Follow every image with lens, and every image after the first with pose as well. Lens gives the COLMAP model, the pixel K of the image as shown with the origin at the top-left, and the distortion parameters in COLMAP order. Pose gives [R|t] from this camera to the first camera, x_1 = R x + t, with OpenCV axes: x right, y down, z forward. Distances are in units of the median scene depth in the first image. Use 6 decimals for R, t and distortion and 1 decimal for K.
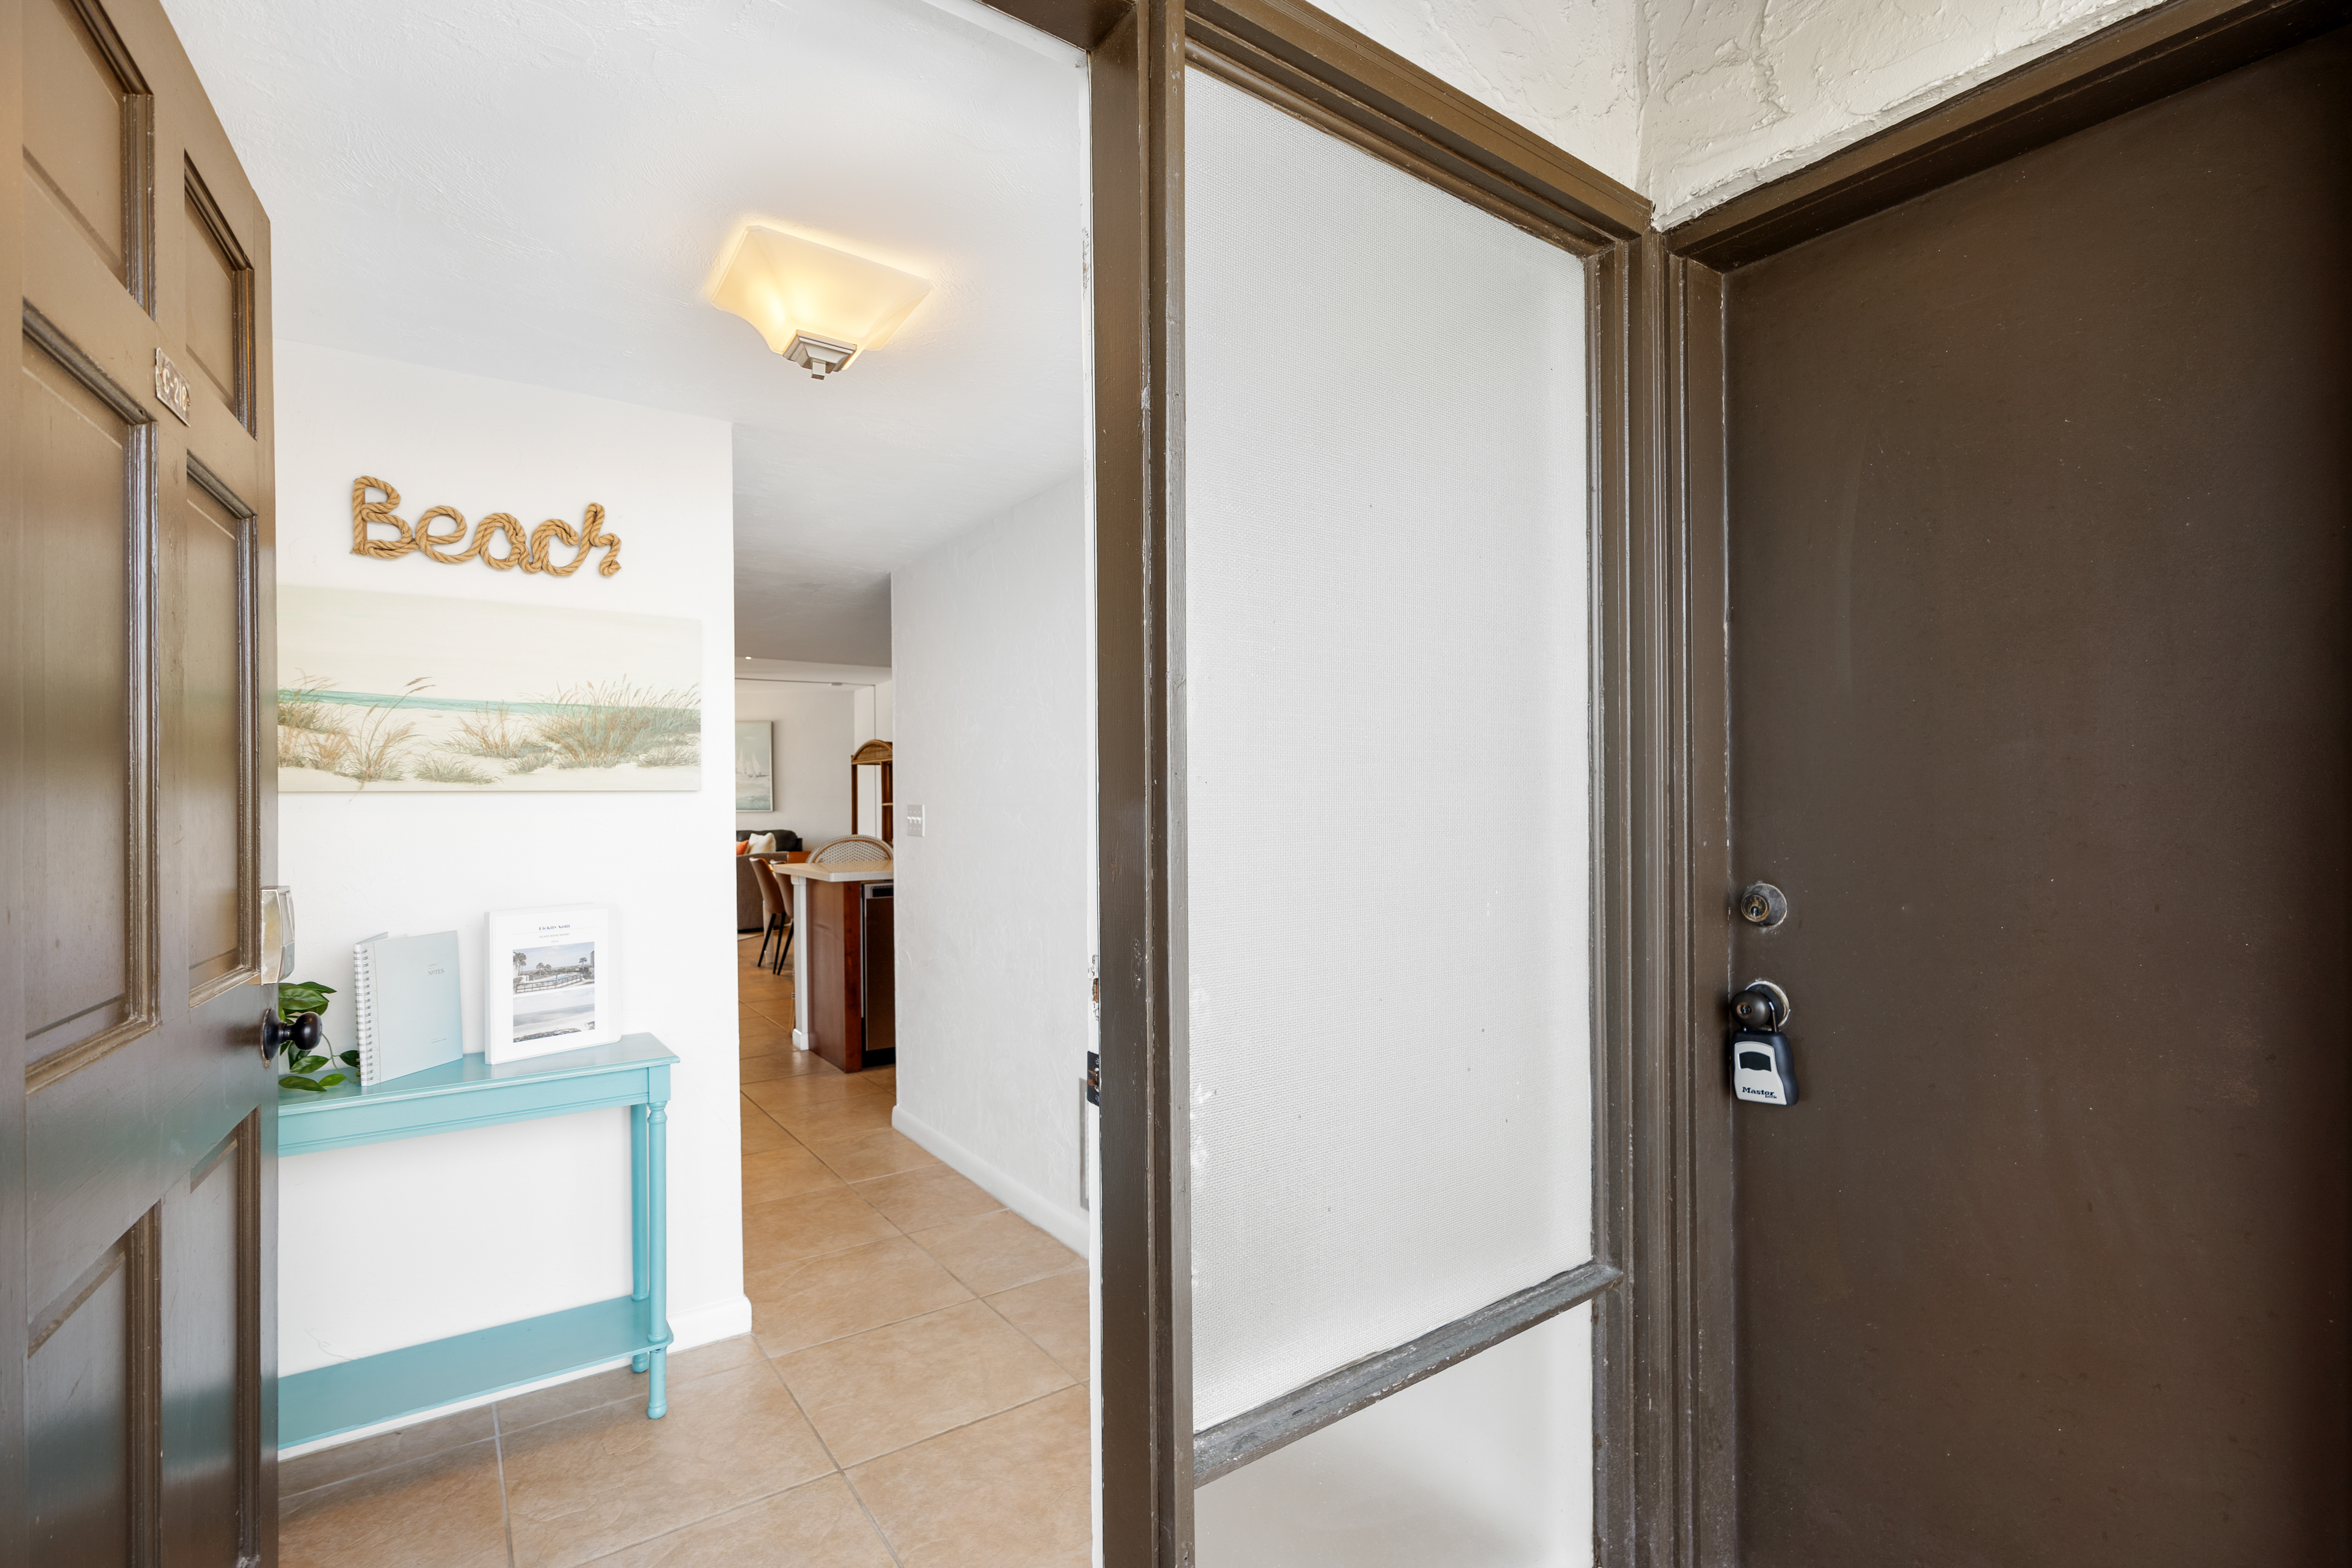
lens RADIAL K [[1059.6, 0, 1166.0], [0, 1059.6, 799.5], [0, 0, 1]] dist [-0.003209, 0.001774]
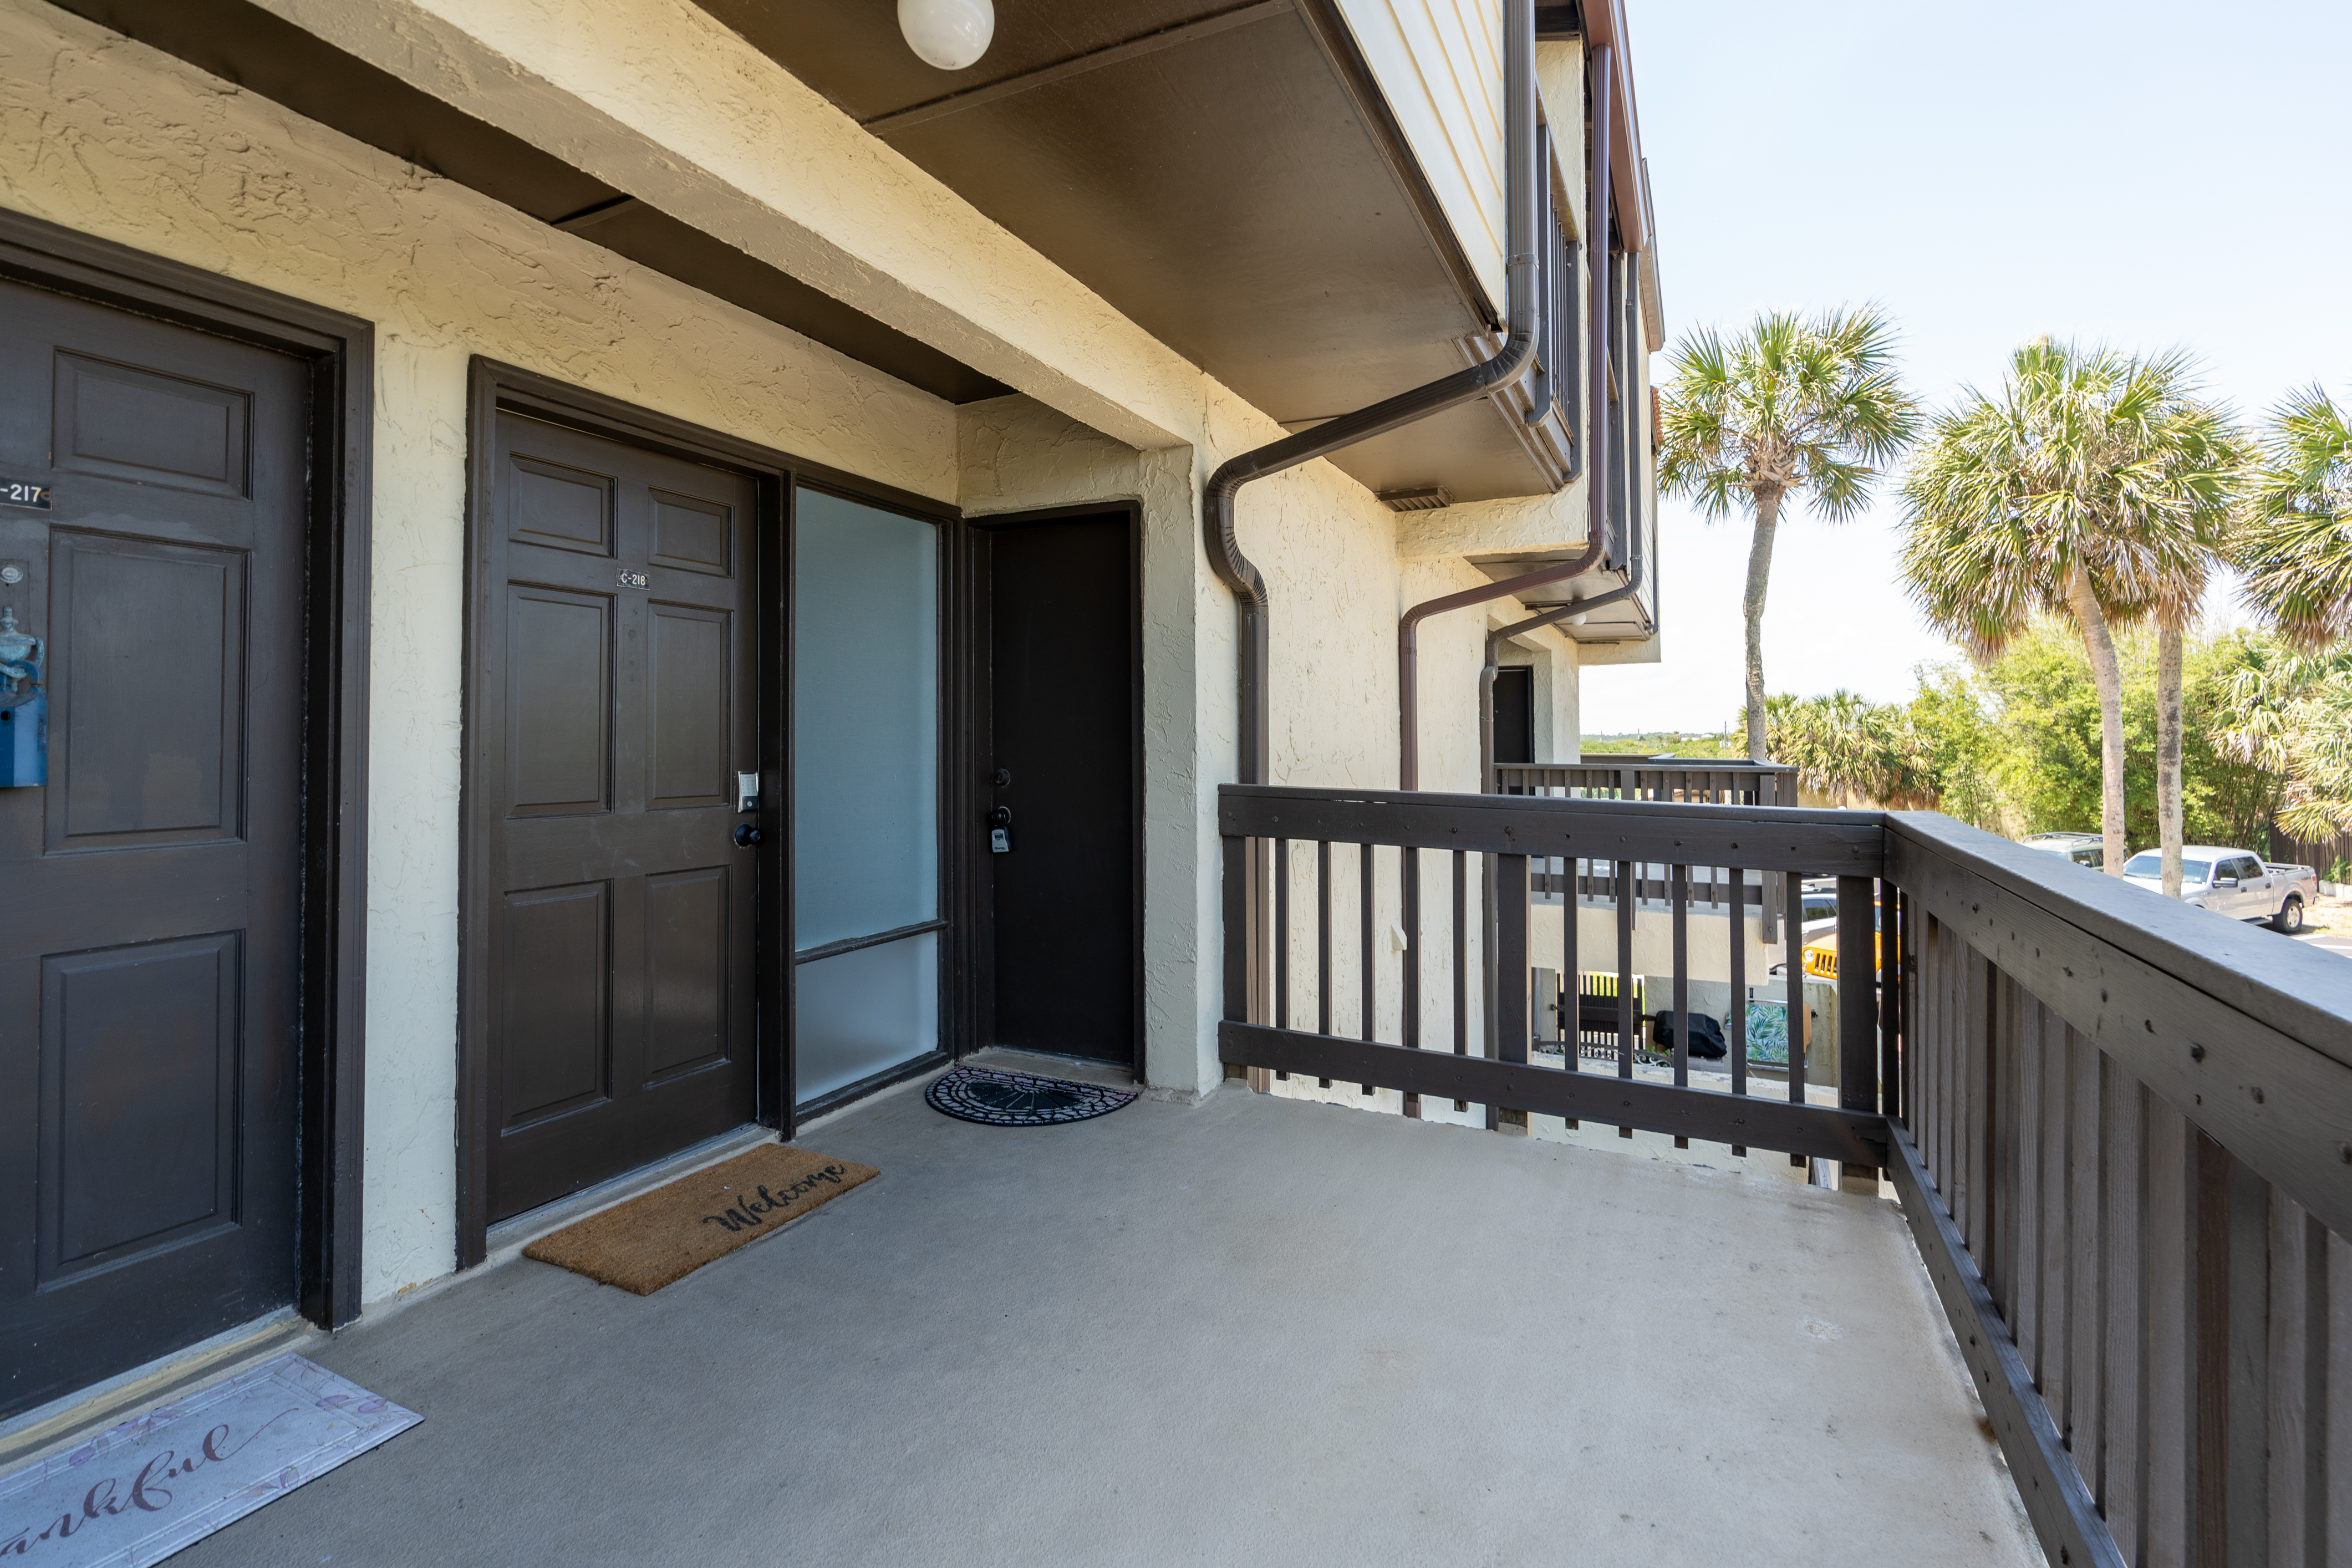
lens RADIAL K [[1059.6, 0, 1187.2], [0, 1059.6, 730.7], [0, 0, 1]] dist [-0.003209, 0.001774]
pose [[0.868045, 0.007015, 0.496436, -0.345707], [-0.004773, 0.999972, -0.005785, -0.002998], [-0.496462, 0.002652, 0.868054, -1.520932]]
